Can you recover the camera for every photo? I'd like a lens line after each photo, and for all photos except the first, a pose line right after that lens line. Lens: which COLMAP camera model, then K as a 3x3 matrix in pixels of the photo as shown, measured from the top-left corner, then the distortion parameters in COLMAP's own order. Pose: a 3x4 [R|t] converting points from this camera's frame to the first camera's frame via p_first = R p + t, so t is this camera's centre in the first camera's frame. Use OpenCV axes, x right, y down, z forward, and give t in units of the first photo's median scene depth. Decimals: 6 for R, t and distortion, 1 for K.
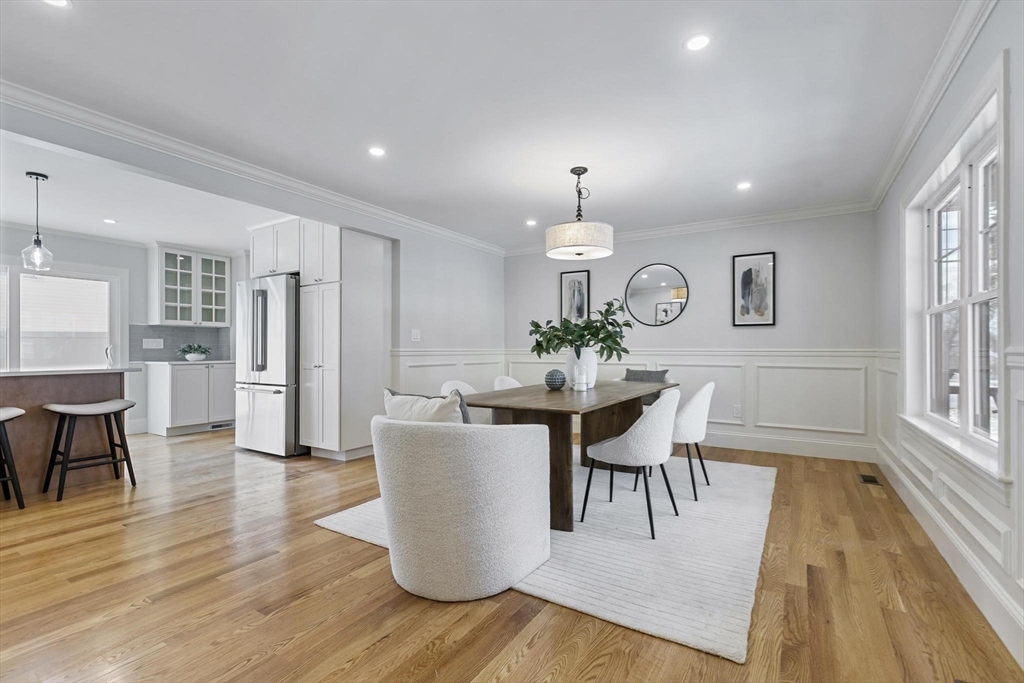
lens RADIAL K [[457.1, 0, 508.8], [0, 457.1, 345.8], [0, 0, 1]] dist [0.001984, 0.000862]
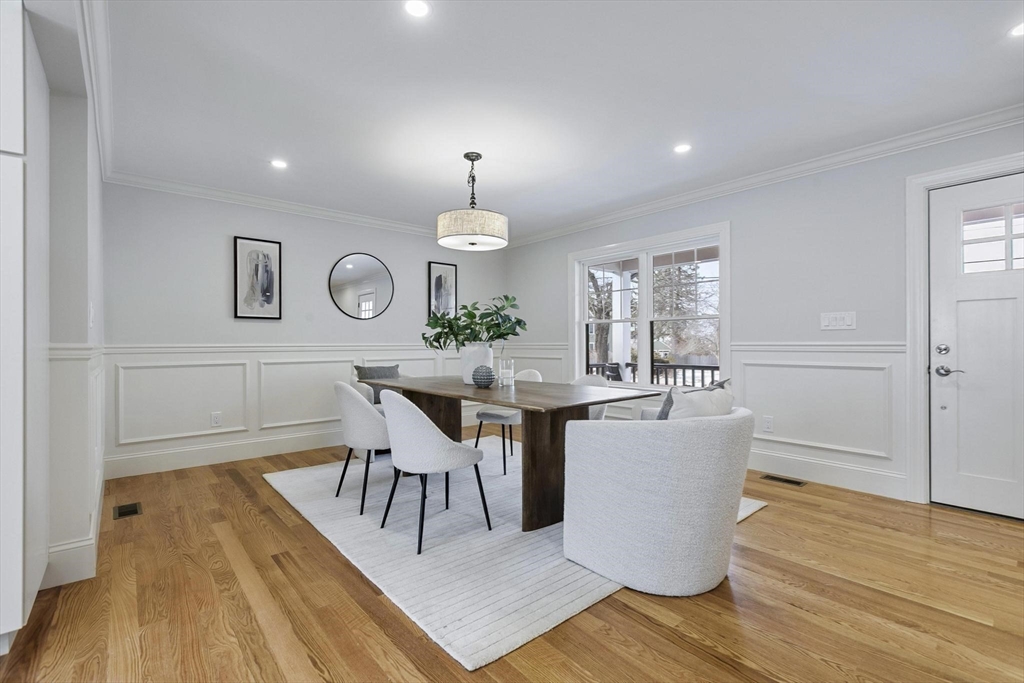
lens RADIAL K [[457.1, 0, 510.3], [0, 457.1, 348.4], [0, 0, 1]] dist [0.001984, 0.000862]
pose [[0.302070, -0.015481, 0.953160, -0.535679], [-0.004171, 0.999837, 0.017561, -0.000791], [-0.953277, -0.009280, 0.301956, 0.464353]]
